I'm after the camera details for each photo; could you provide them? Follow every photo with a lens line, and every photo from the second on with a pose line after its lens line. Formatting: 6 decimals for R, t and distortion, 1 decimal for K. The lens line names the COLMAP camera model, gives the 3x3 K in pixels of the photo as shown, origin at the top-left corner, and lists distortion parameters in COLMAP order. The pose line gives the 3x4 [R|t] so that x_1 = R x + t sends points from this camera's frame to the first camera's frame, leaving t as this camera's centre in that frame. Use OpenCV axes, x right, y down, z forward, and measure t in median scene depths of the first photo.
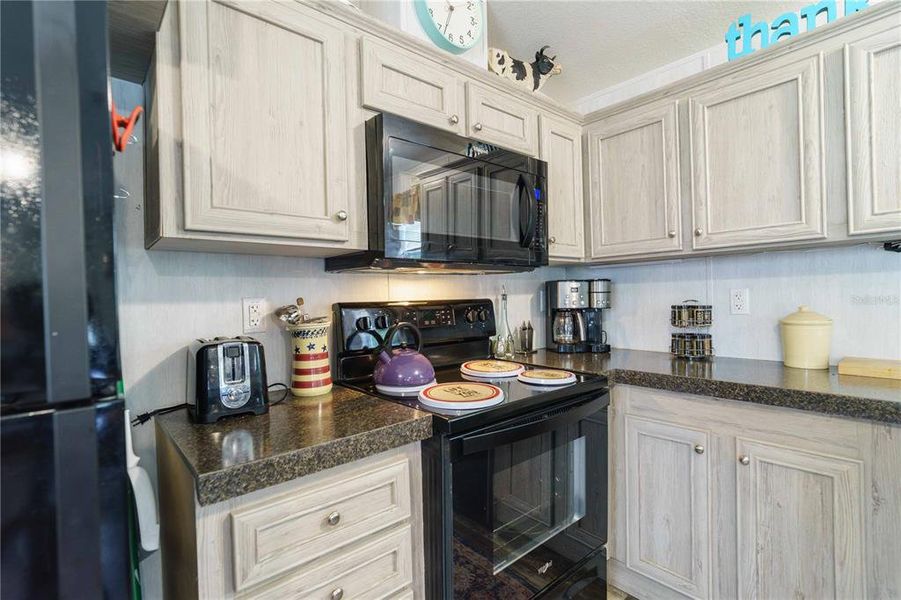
lens RADIAL K [[424.7, 0, 451.2], [0, 424.7, 299.4], [0, 0, 1]] dist [-0.015799, 0.010234]
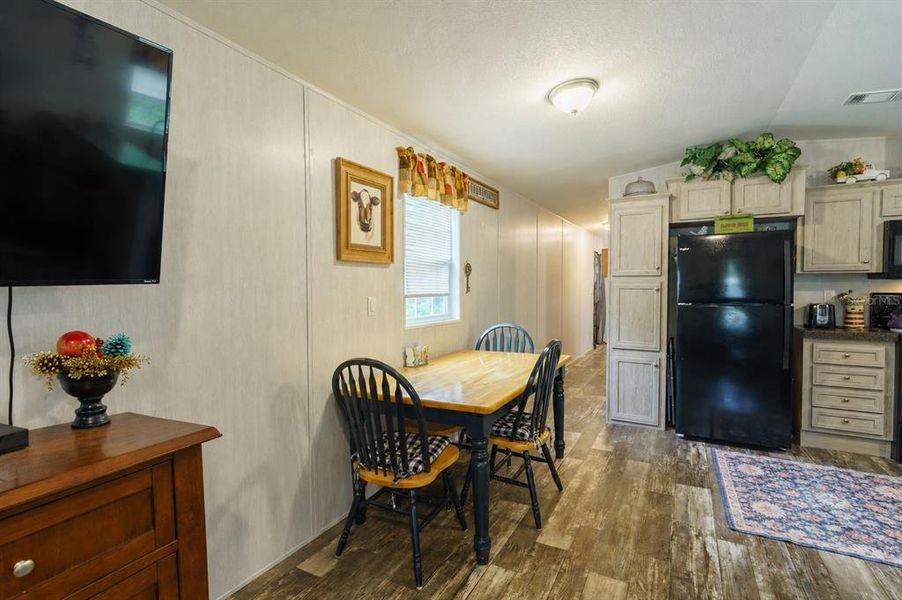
lens RADIAL K [[425.2, 0, 459.0], [0, 425.2, 298.2], [0, 0, 1]] dist [-0.015799, 0.010234]
pose [[0.345575, 0.047128, -0.937207, 1.029938], [-0.017787, 0.998888, 0.043671, -0.021211], [0.938223, 0.001578, 0.346029, -1.772787]]
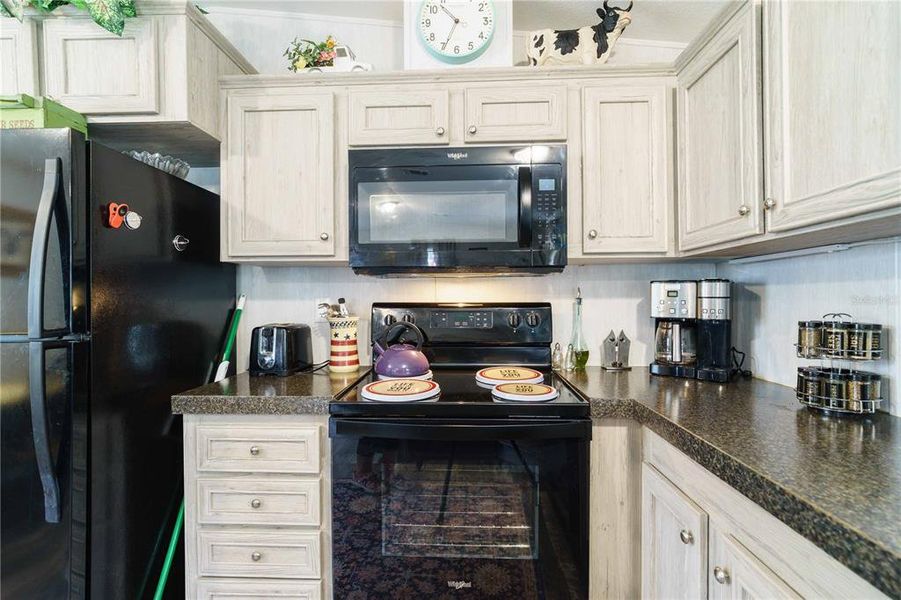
lens RADIAL K [[424.7, 0, 453.4], [0, 424.7, 299.3], [0, 0, 1]] dist [-0.015799, 0.010234]
pose [[0.724155, 0.020730, -0.689325, 0.687556], [-0.018271, 0.999774, 0.010872, -0.017688], [0.689395, 0.004721, 0.724370, 0.234676]]
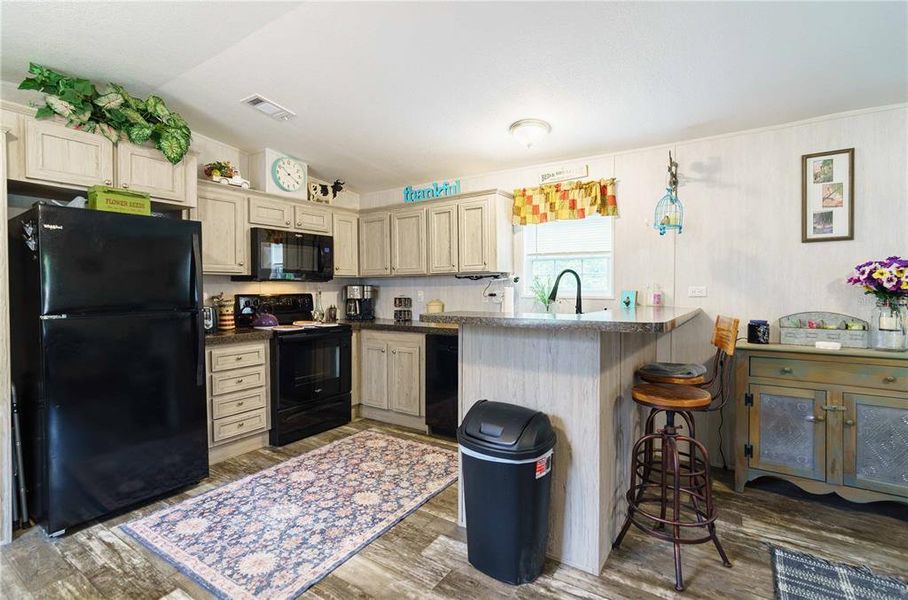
lens RADIAL K [[430.6, 0, 449.4], [0, 430.6, 295.3], [0, 0, 1]] dist [-0.008806, 0.005255]
pose [[0.968865, 0.013420, 0.247224, 0.280051], [-0.013927, 0.999903, 0.000305, -0.004310], [-0.247196, -0.003738, 0.968958, -1.557377]]
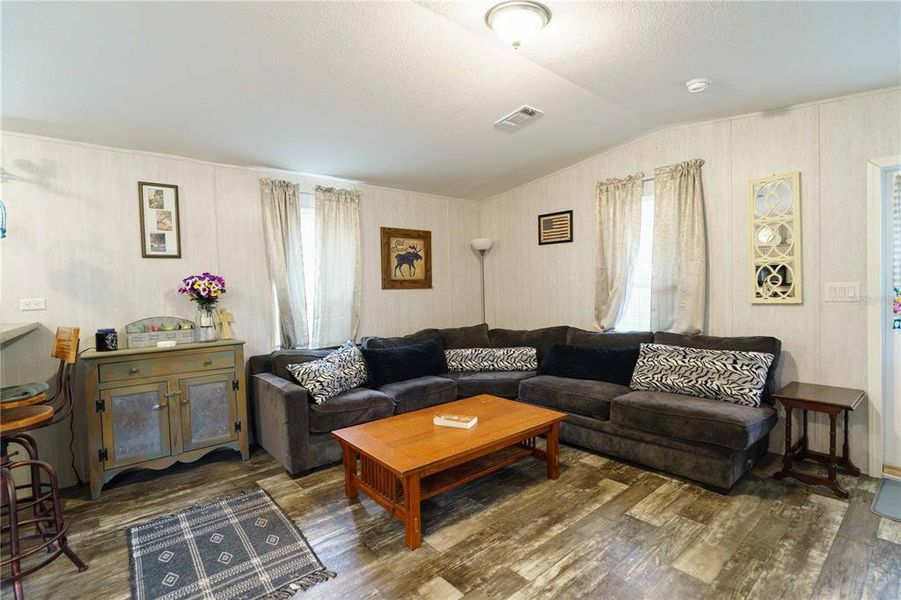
lens RADIAL K [[424.7, 0, 453.2], [0, 424.7, 300.2], [0, 0, 1]] dist [-0.015799, 0.010234]
pose [[0.021335, -0.008163, 0.999739, 0.165231], [0.038406, 0.999235, 0.007339, 0.000484], [-0.999034, 0.038239, 0.021632, -1.695564]]
